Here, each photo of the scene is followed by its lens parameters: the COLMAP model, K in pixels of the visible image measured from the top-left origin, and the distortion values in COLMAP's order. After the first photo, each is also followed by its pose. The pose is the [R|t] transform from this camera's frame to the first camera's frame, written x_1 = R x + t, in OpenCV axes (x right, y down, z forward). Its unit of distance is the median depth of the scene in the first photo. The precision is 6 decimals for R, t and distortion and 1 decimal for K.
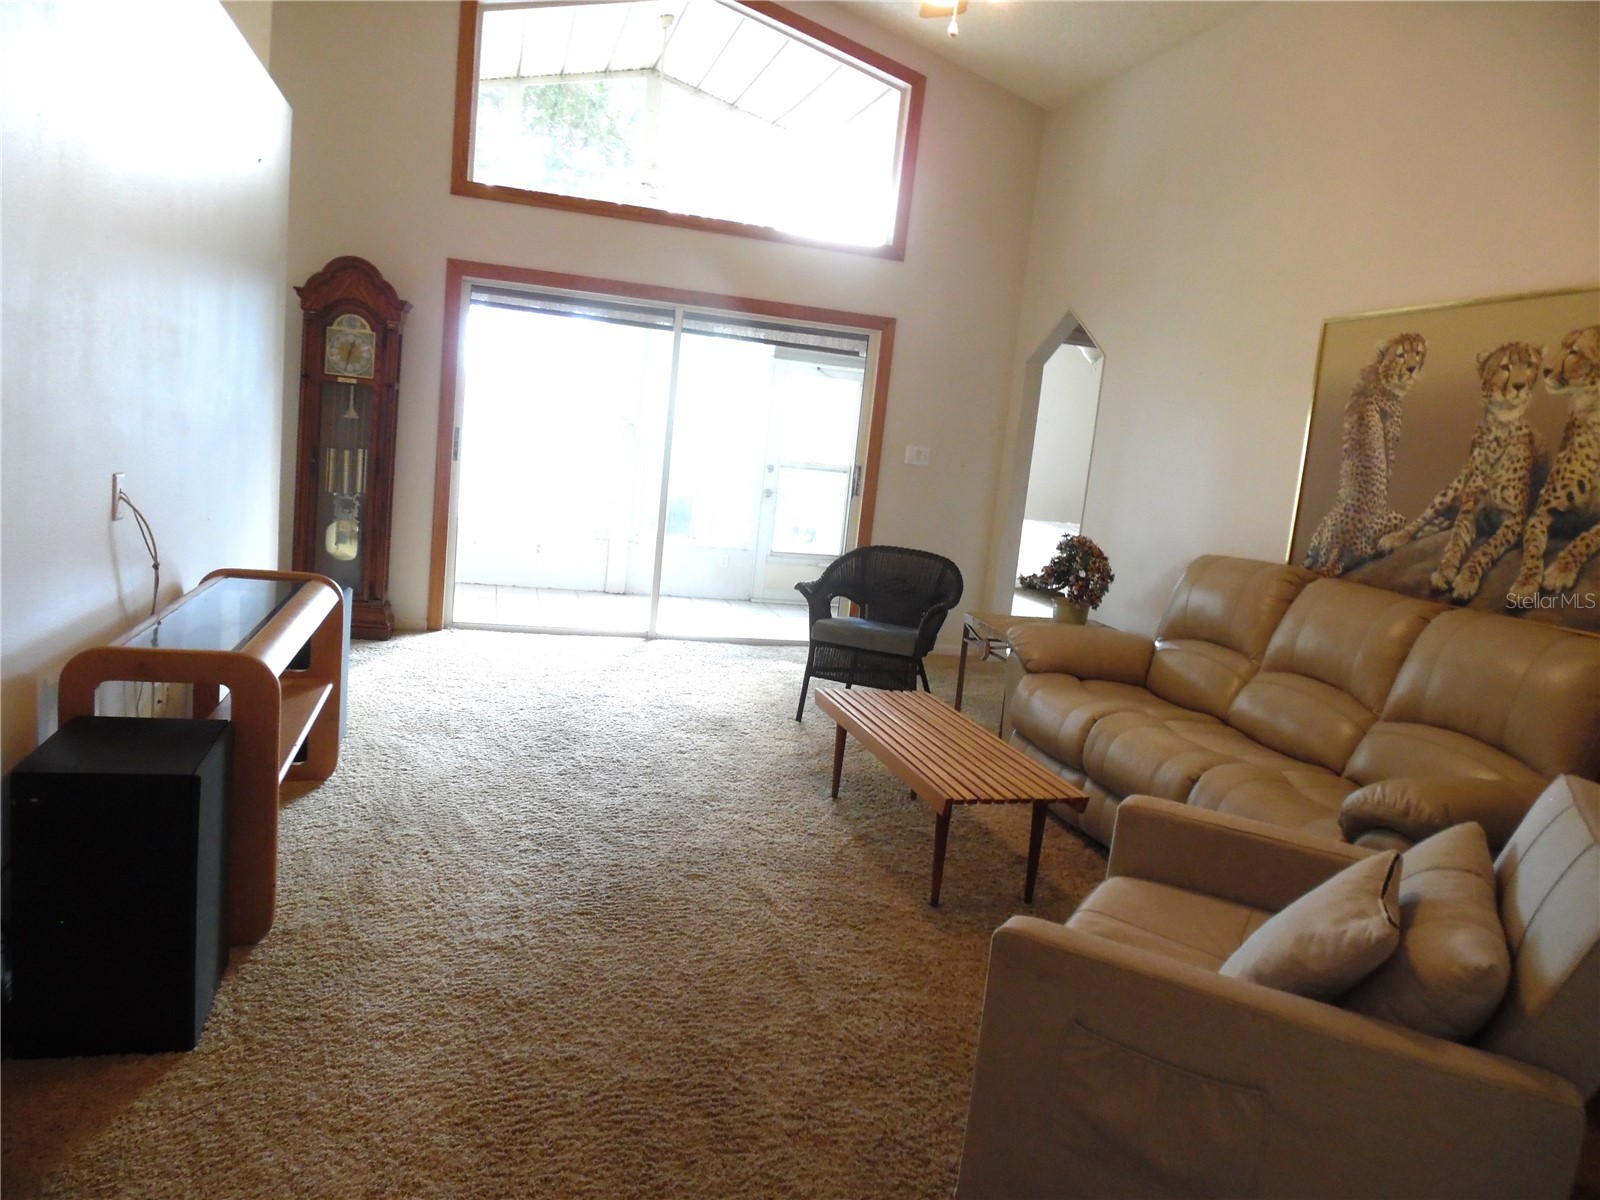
lens RADIAL K [[1123.4, 0, 803.4], [0, 1123.4, 595.9], [0, 0, 1]] dist [-0.025311, 0.002744]
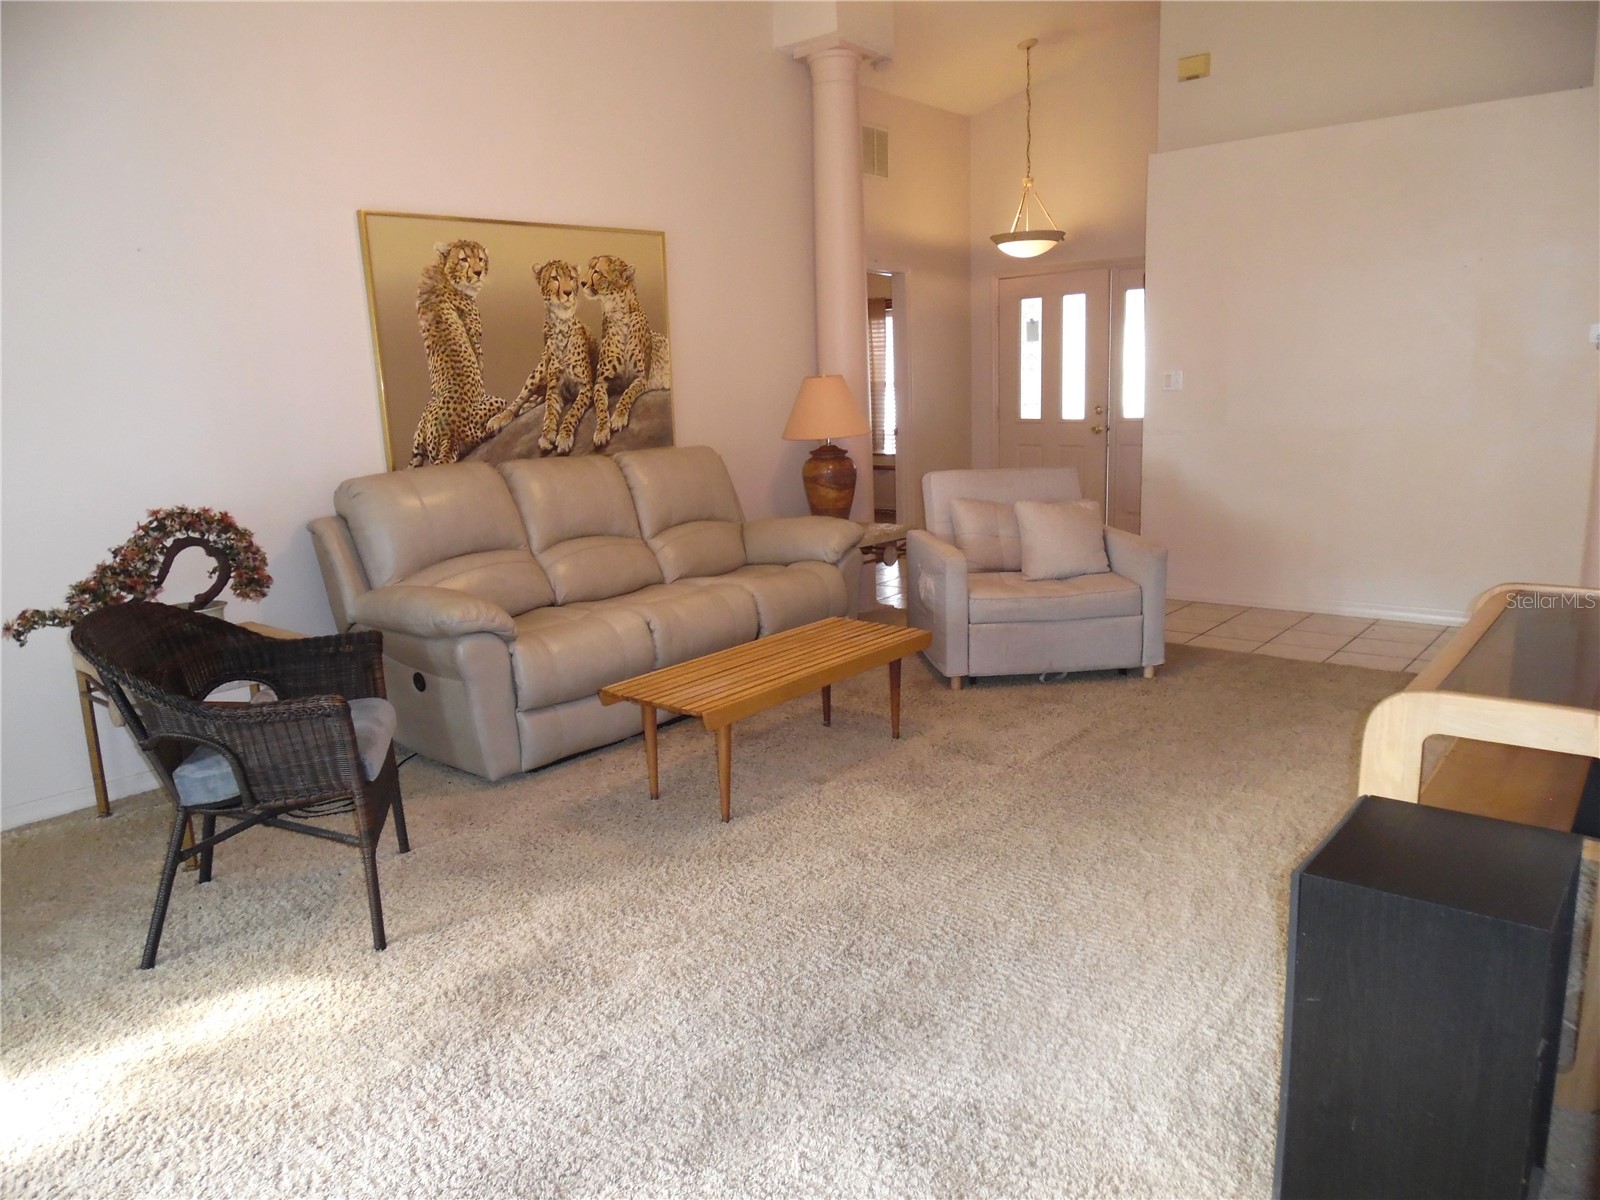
lens RADIAL K [[1123.4, 0, 799.9], [0, 1123.4, 601.1], [0, 0, 1]] dist [-0.025311, 0.002744]
pose [[-0.586716, -0.237055, 0.774319, -0.662685], [0.089738, 0.931271, 0.353102, -0.277785], [-0.804805, 0.276656, -0.525119, 1.496527]]
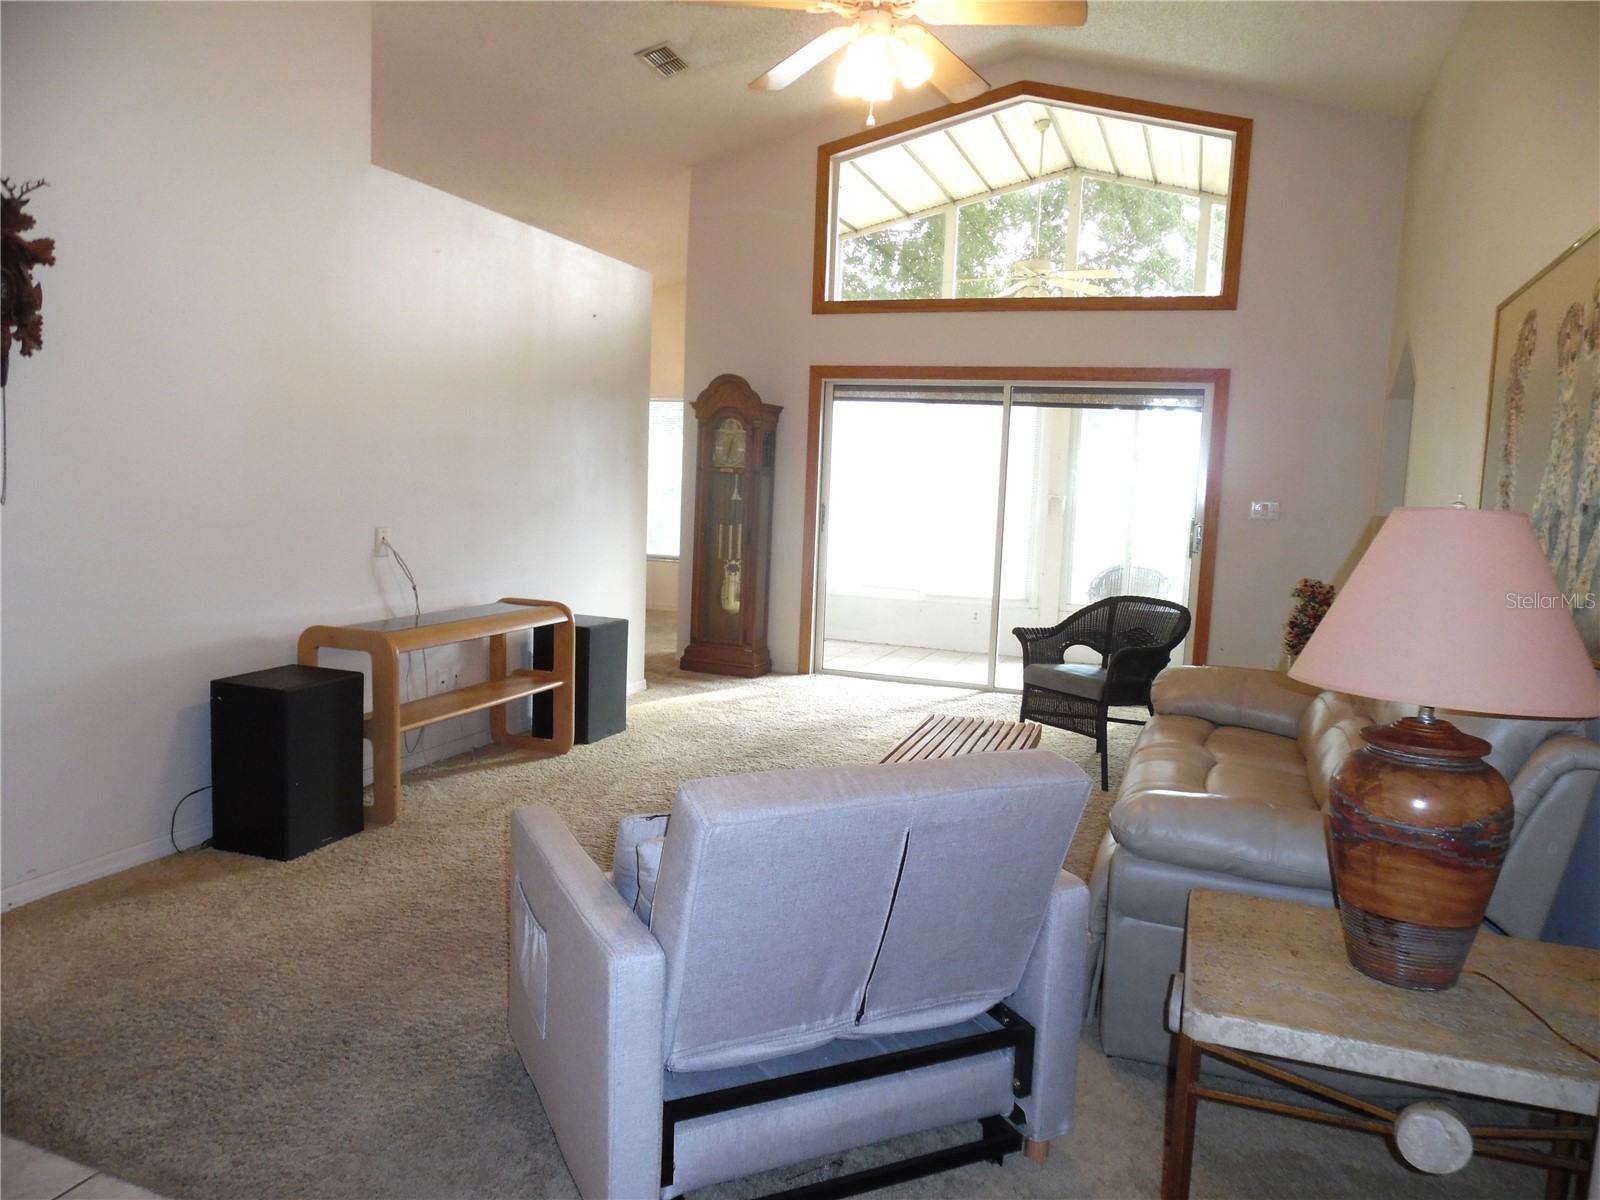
lens RADIAL K [[1121.8, 0, 795.1], [0, 1121.8, 598.2], [0, 0, 1]] dist [-0.025998, 0.001188]
pose [[0.809498, -0.006789, -0.587084, 0.608998], [-0.043605, 0.996476, -0.071648, 0.060830], [0.585502, 0.083598, 0.806349, 0.042876]]
